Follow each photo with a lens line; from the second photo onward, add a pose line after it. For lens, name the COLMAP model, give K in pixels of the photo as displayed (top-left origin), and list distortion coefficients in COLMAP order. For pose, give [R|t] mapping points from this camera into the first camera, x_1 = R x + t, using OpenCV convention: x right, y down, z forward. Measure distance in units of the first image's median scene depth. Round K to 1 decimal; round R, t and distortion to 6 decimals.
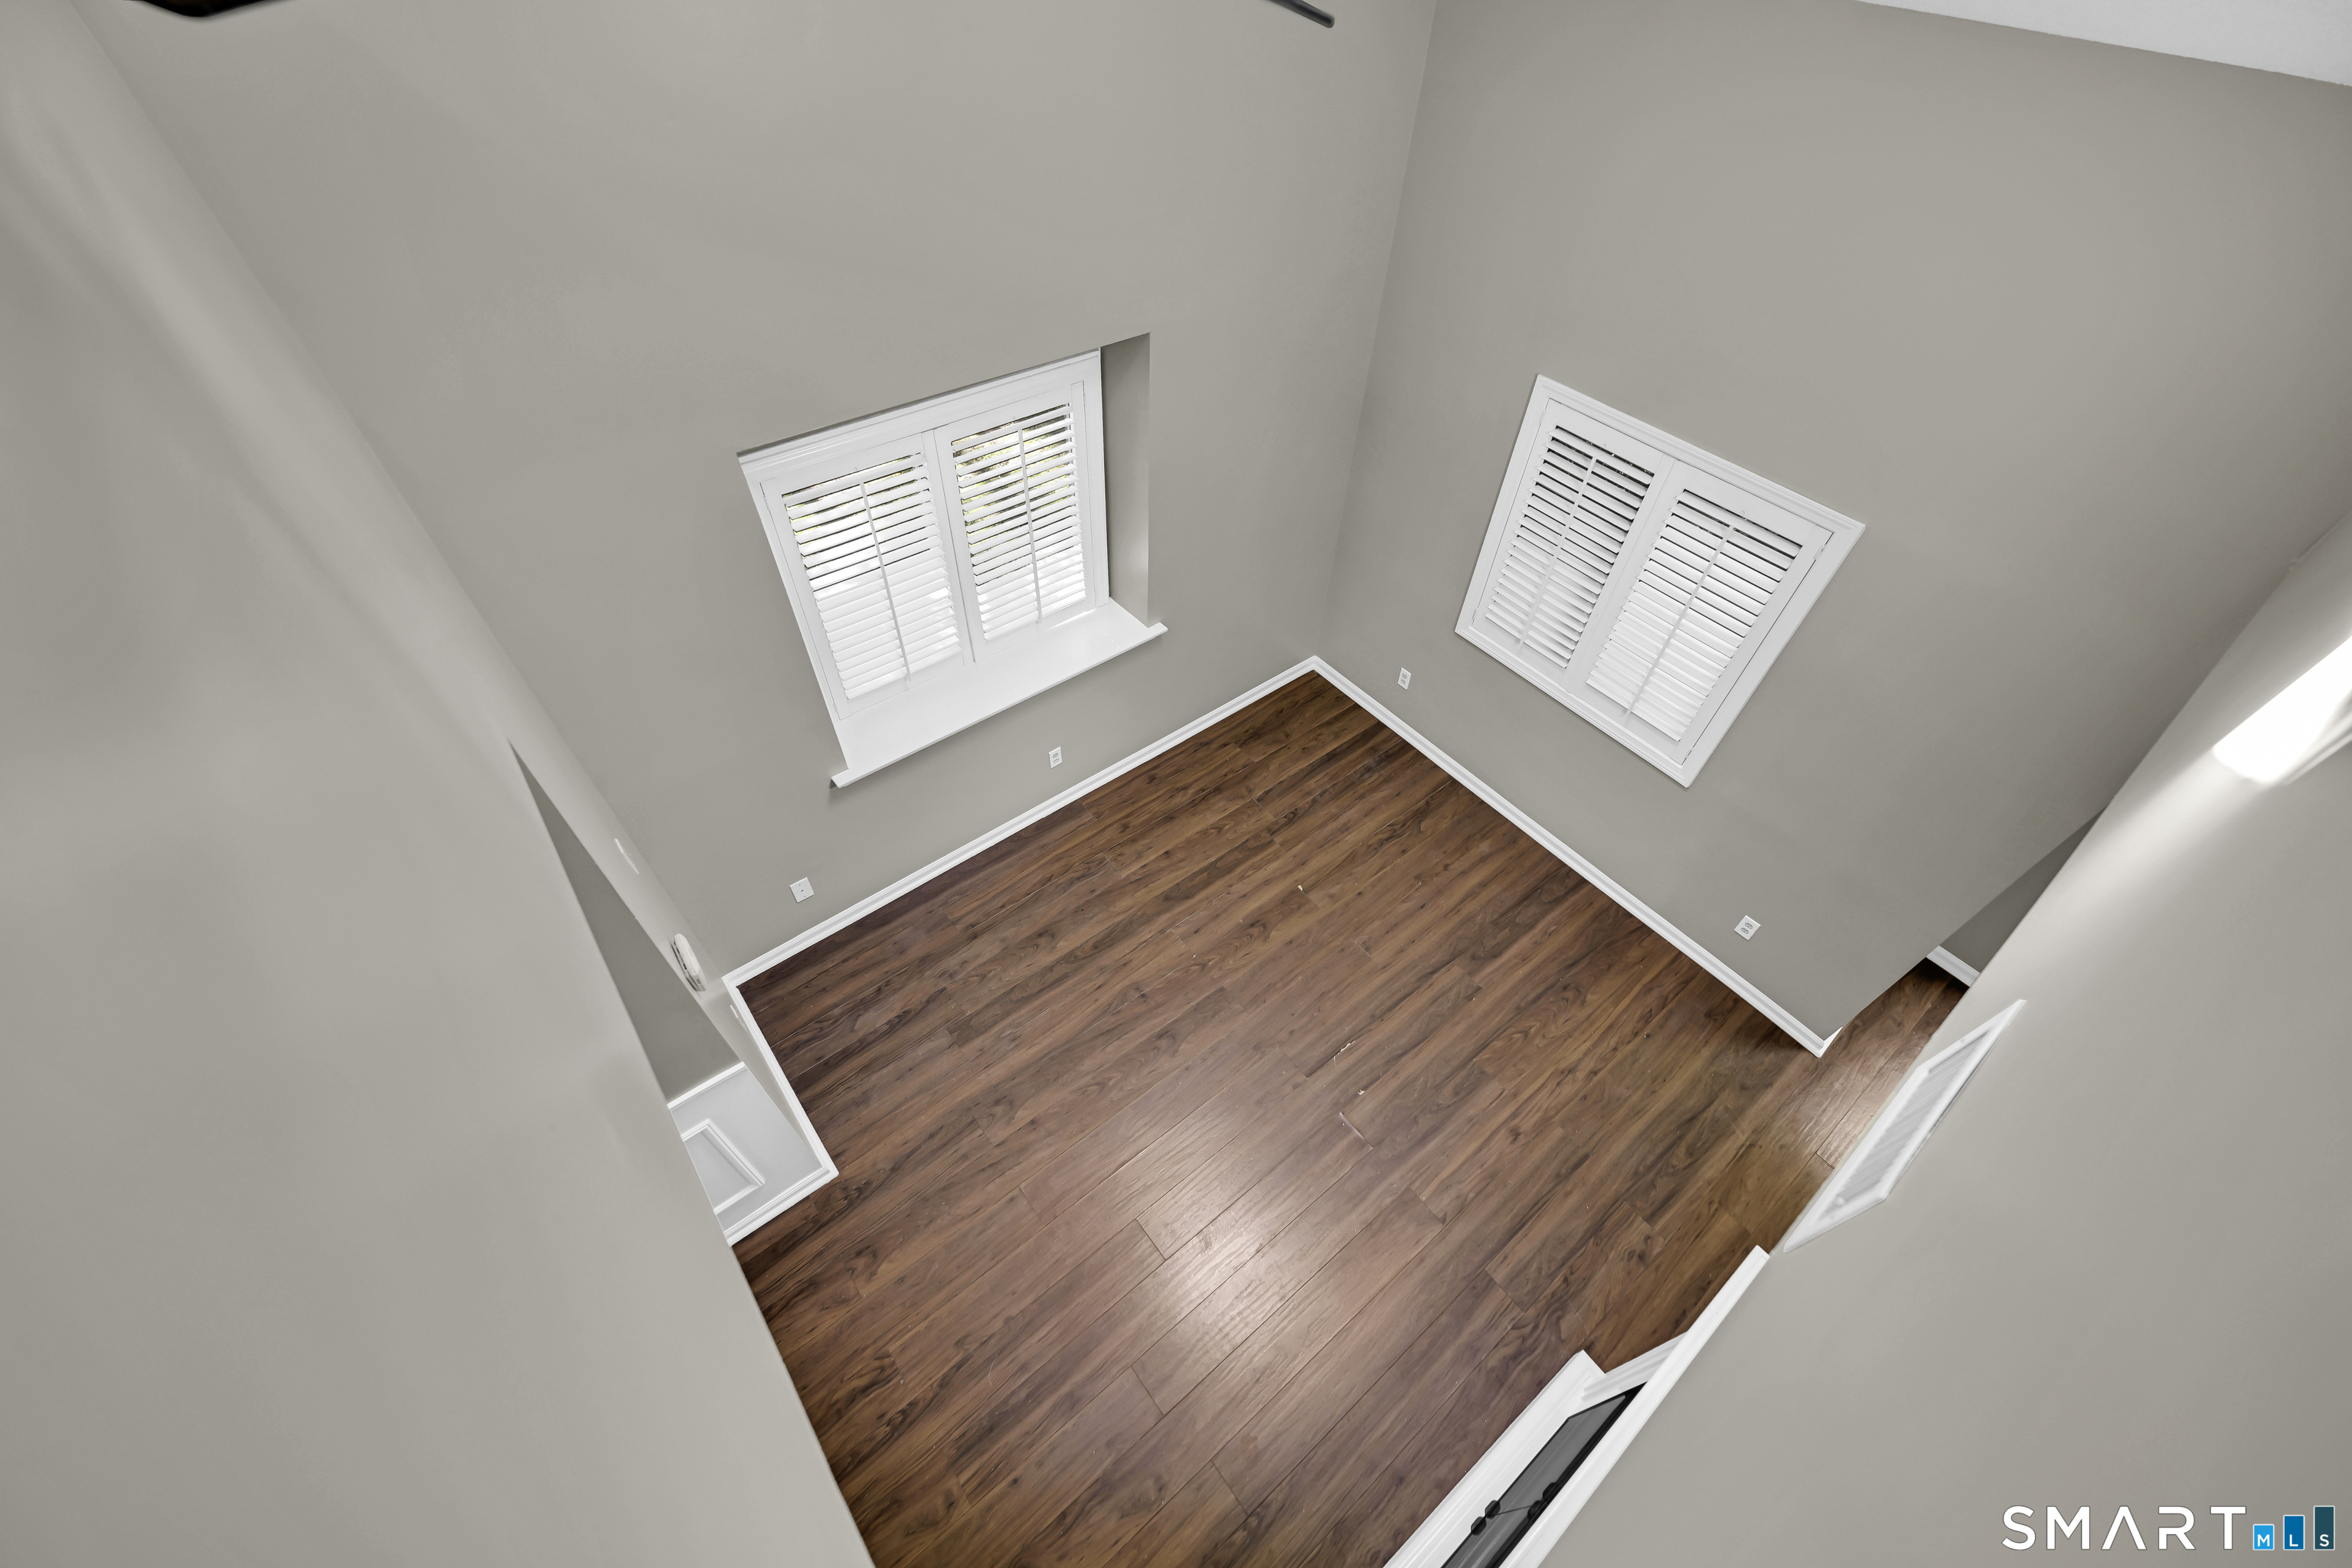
lens RADIAL K [[947.6, 0, 1177.2], [0, 947.6, 773.5], [0, 0, 1]] dist [0.000387, 0.000284]
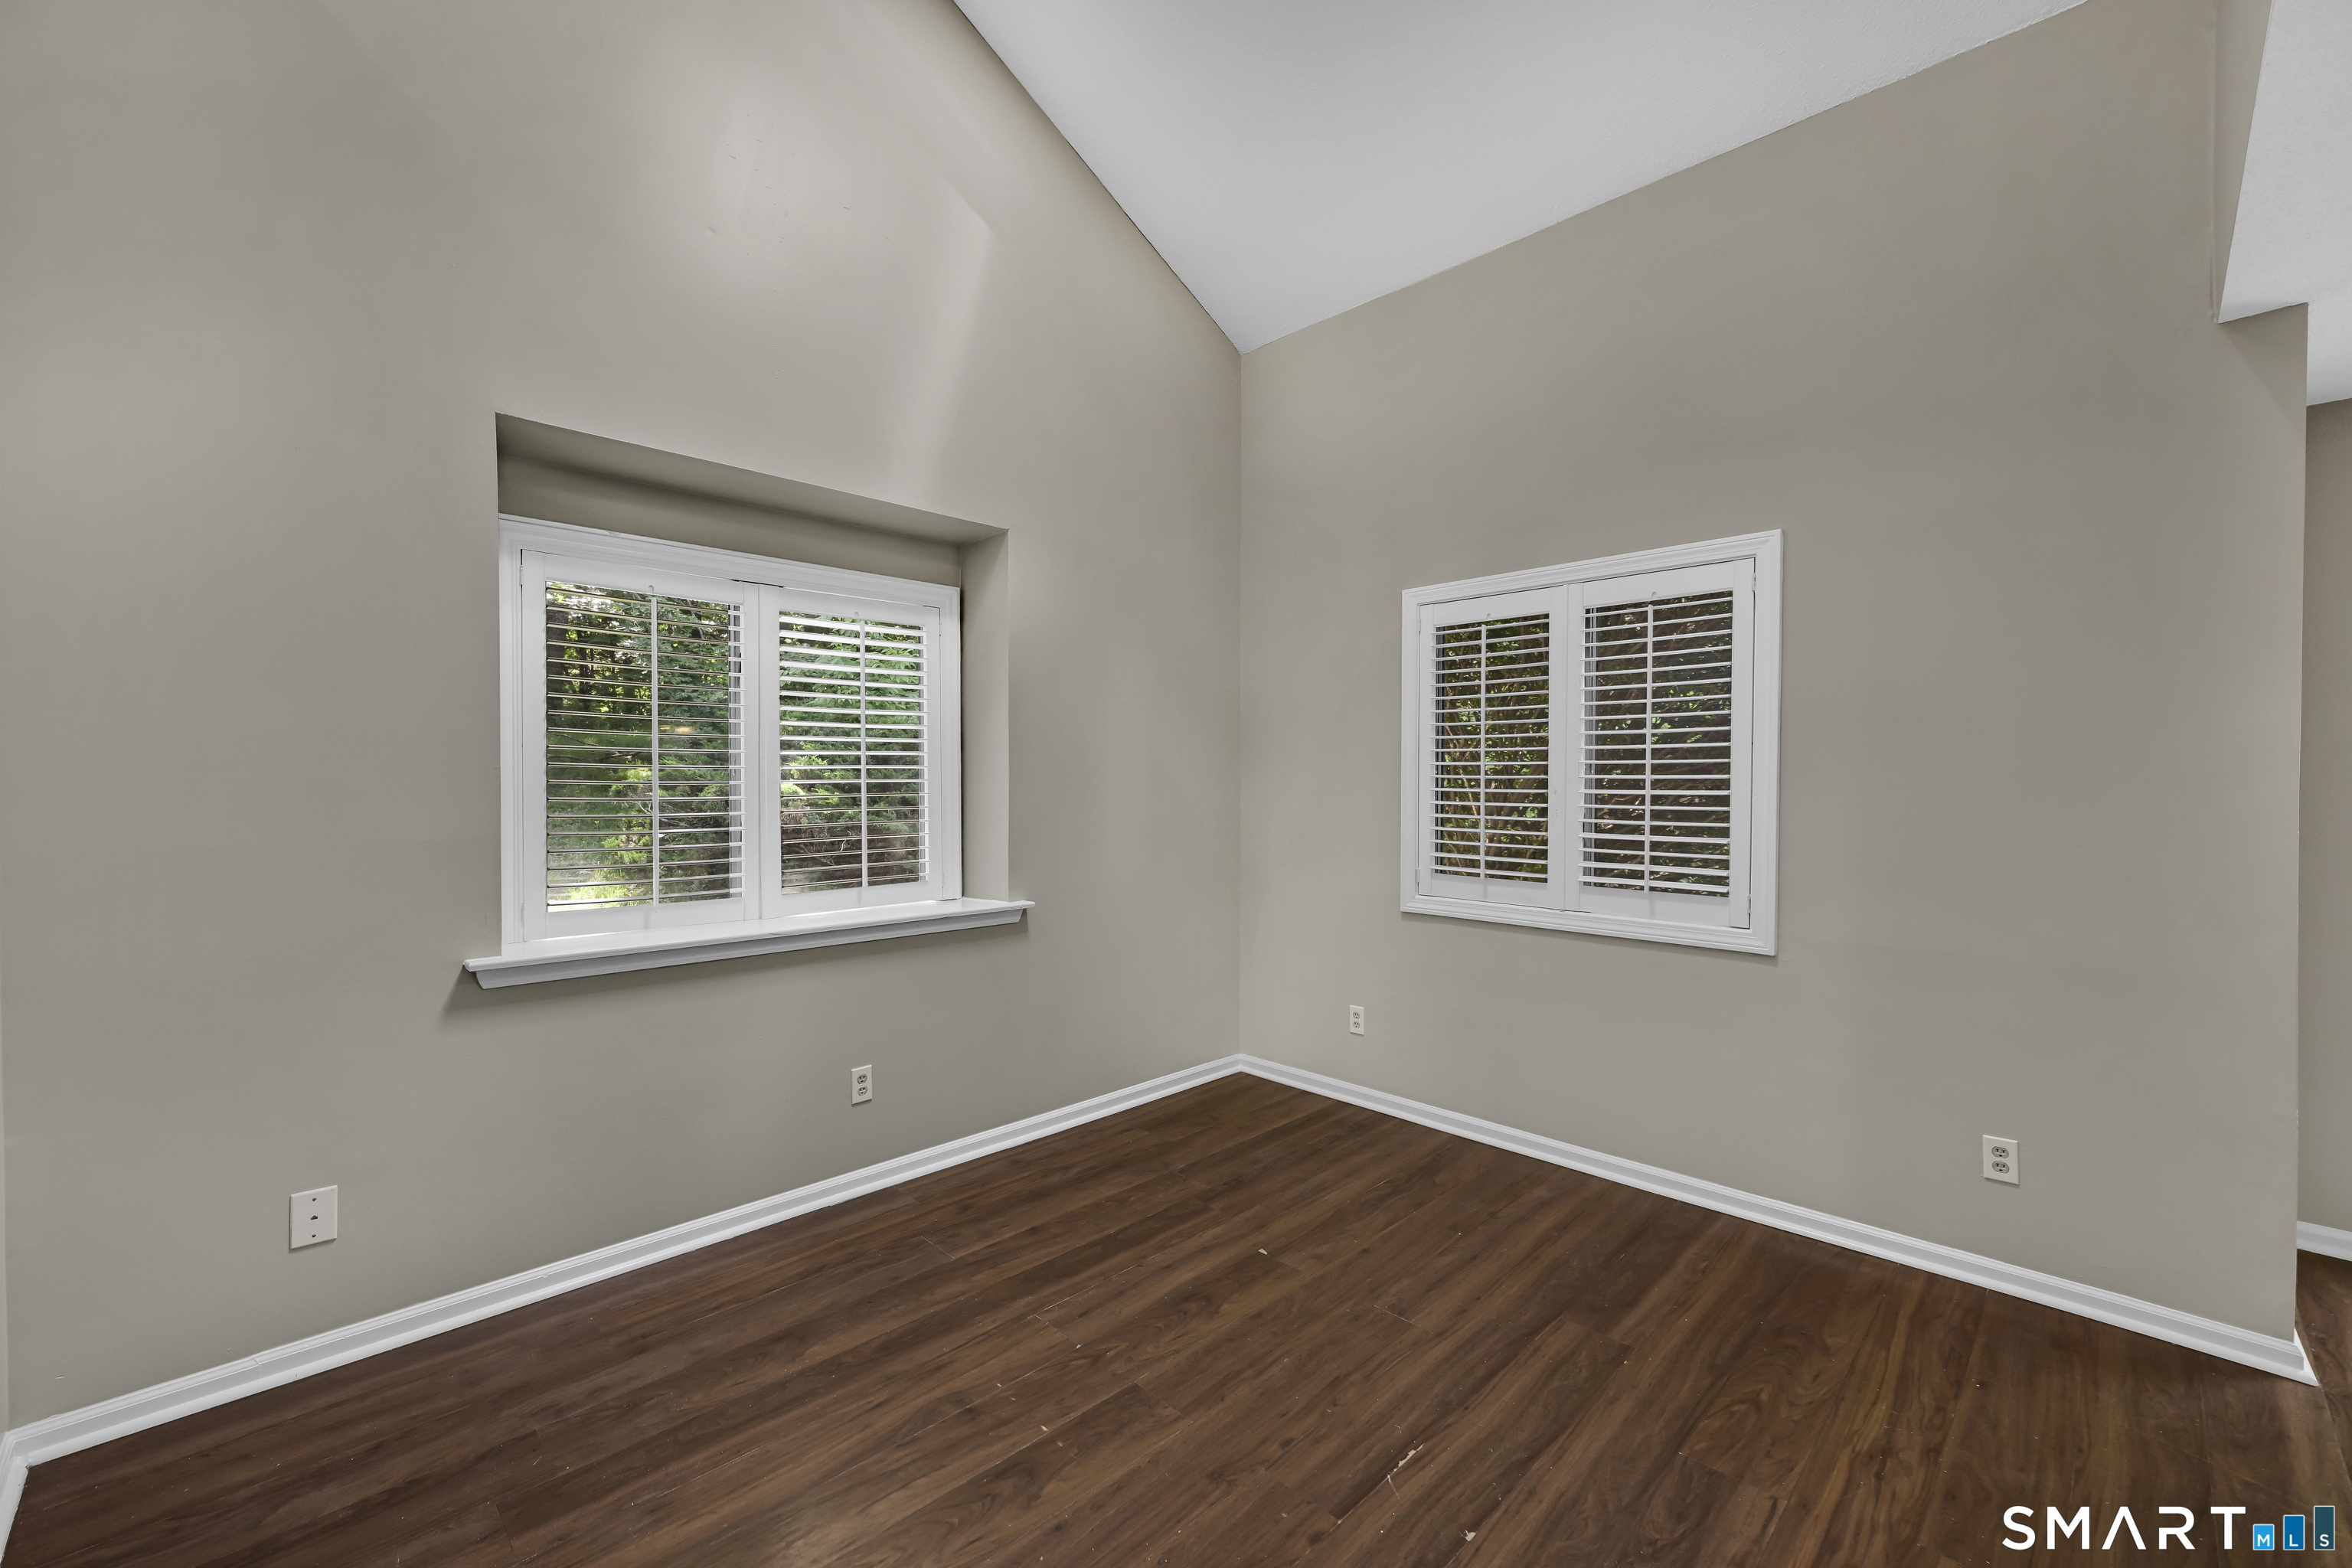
lens RADIAL K [[947.6, 0, 1177.7], [0, 947.6, 781.0], [0, 0, 1]] dist [0.000387, 0.000284]
pose [[0.993572, -0.033309, 0.108195, 0.026774], [0.102629, 0.668407, -0.736682, 0.381986], [-0.047780, 0.743050, 0.667528, 0.435364]]
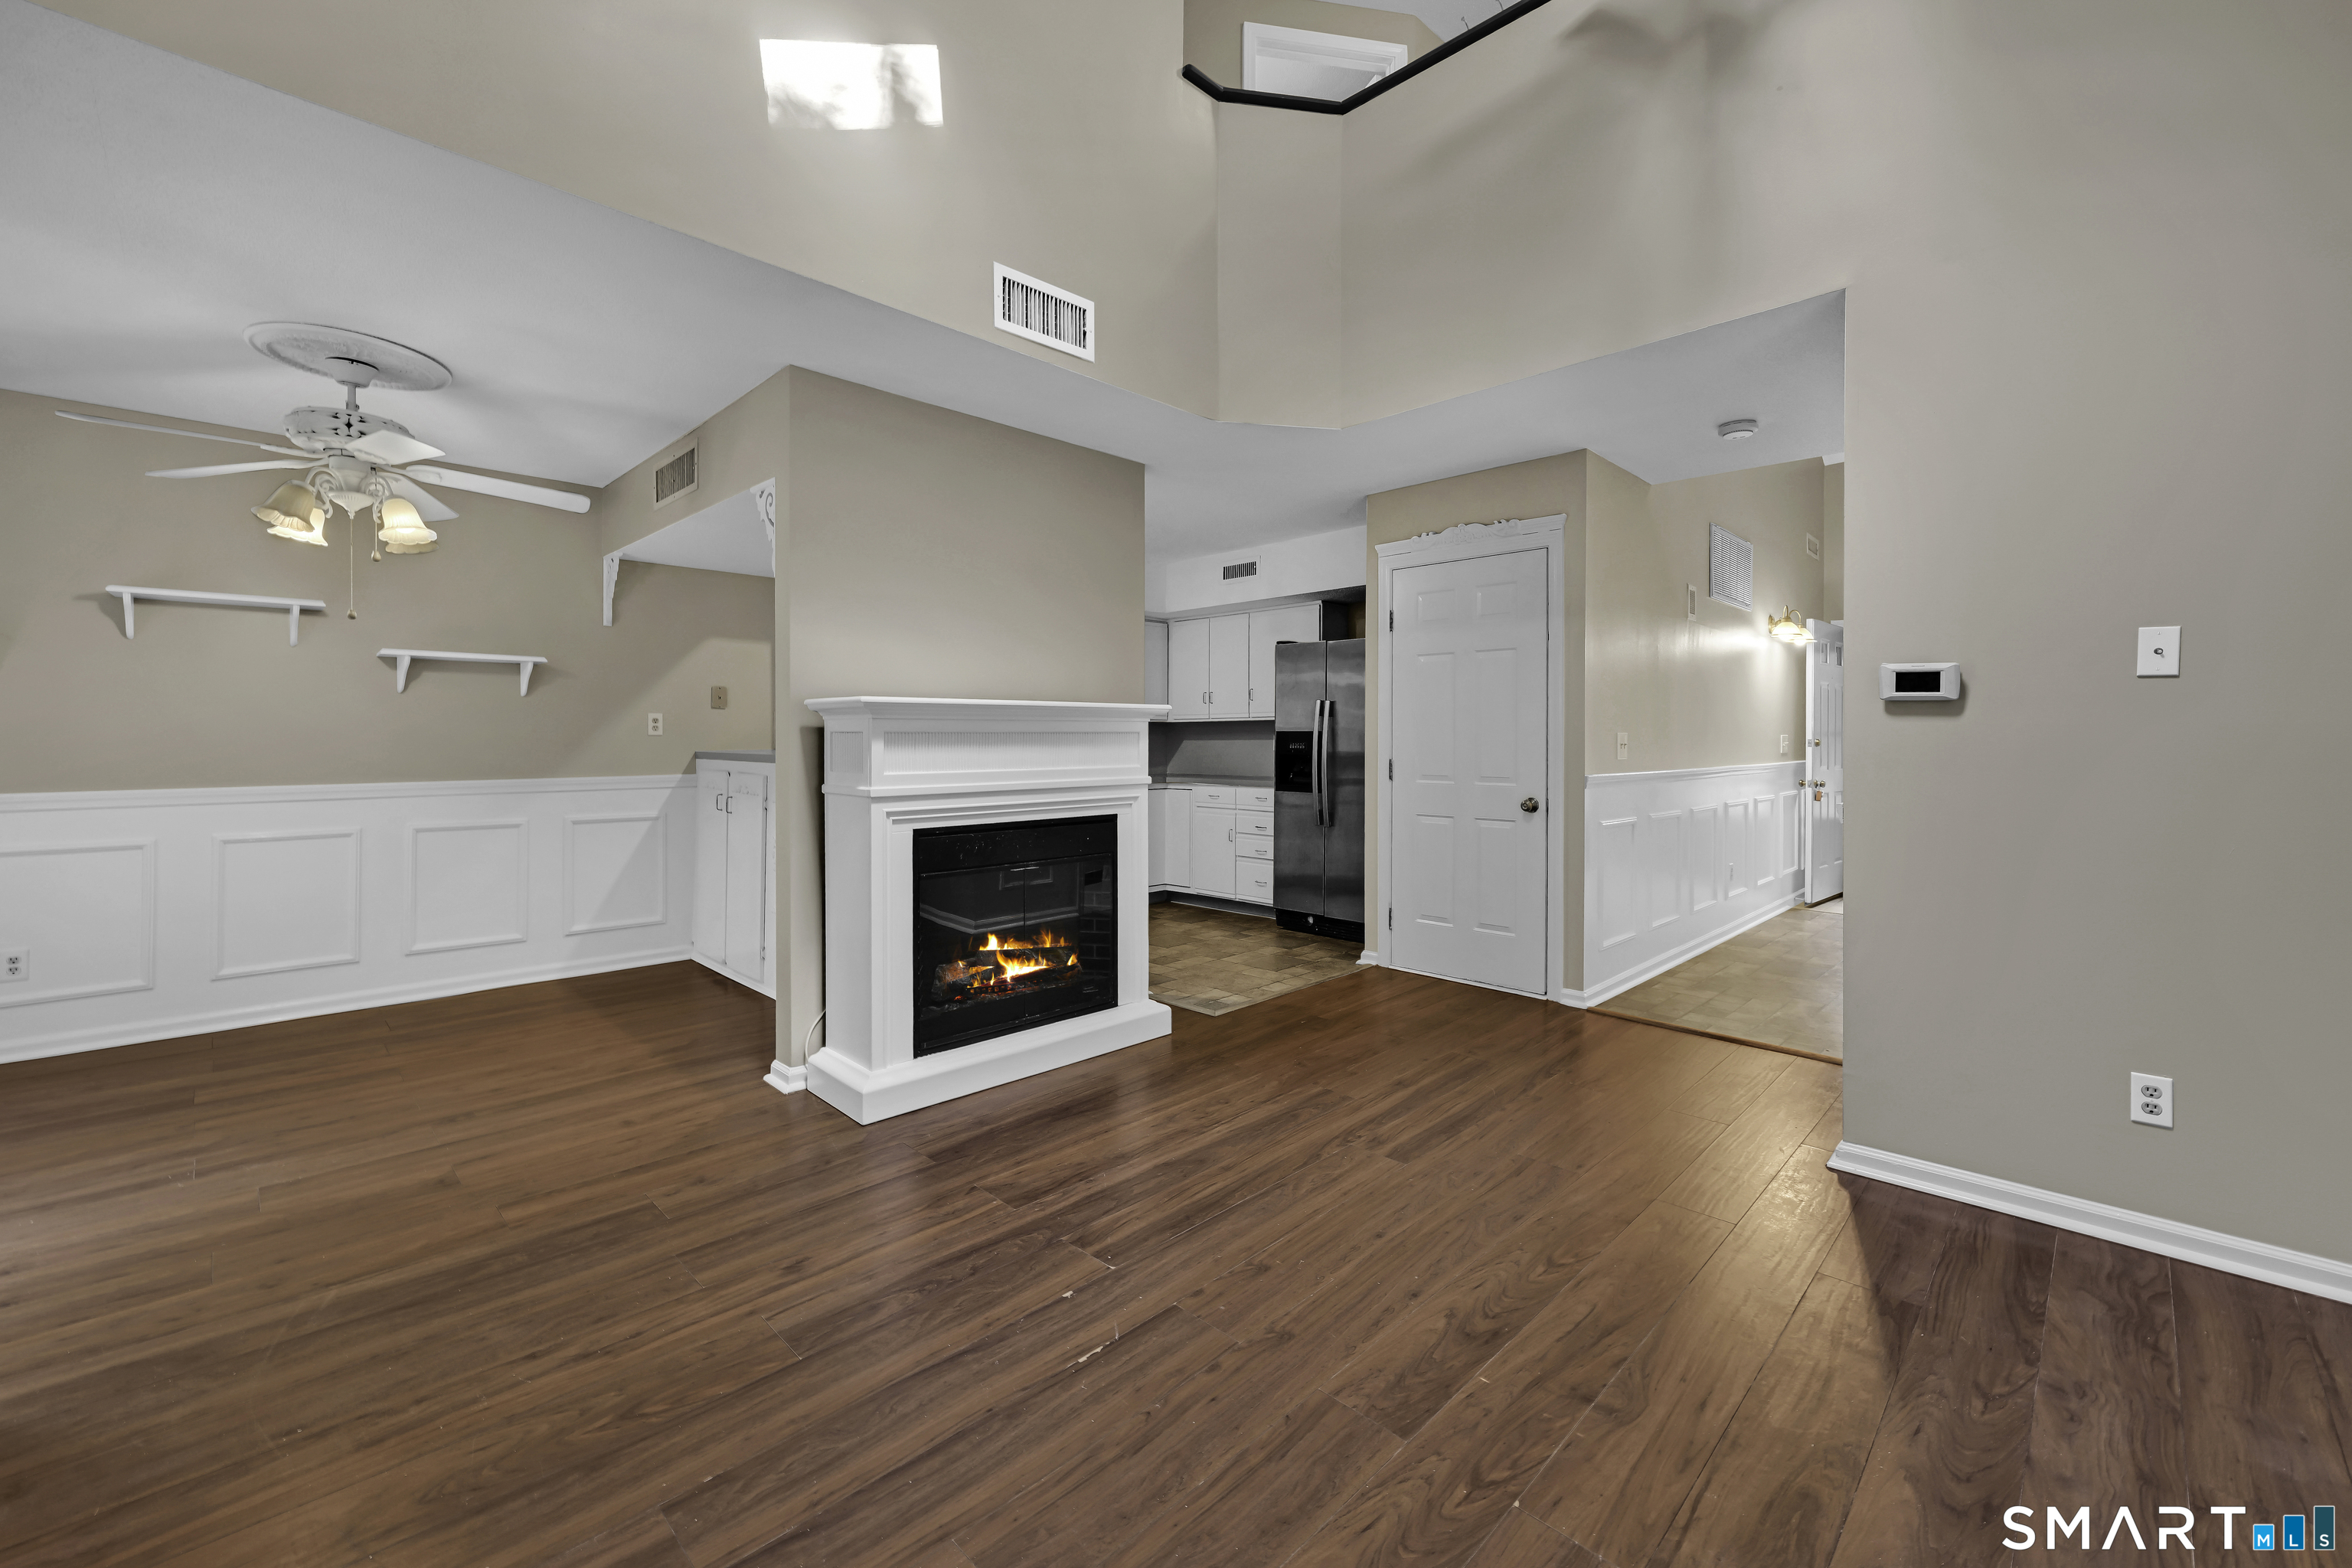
lens RADIAL K [[947.6, 0, 1185.9], [0, 947.6, 738.7], [0, 0, 1]] dist [0.000387, 0.000284]
pose [[-0.992214, -0.038917, -0.118305, 0.189363], [-0.114074, 0.665182, 0.737916, -0.227670], [0.049977, 0.745667, -0.664442, 1.040694]]
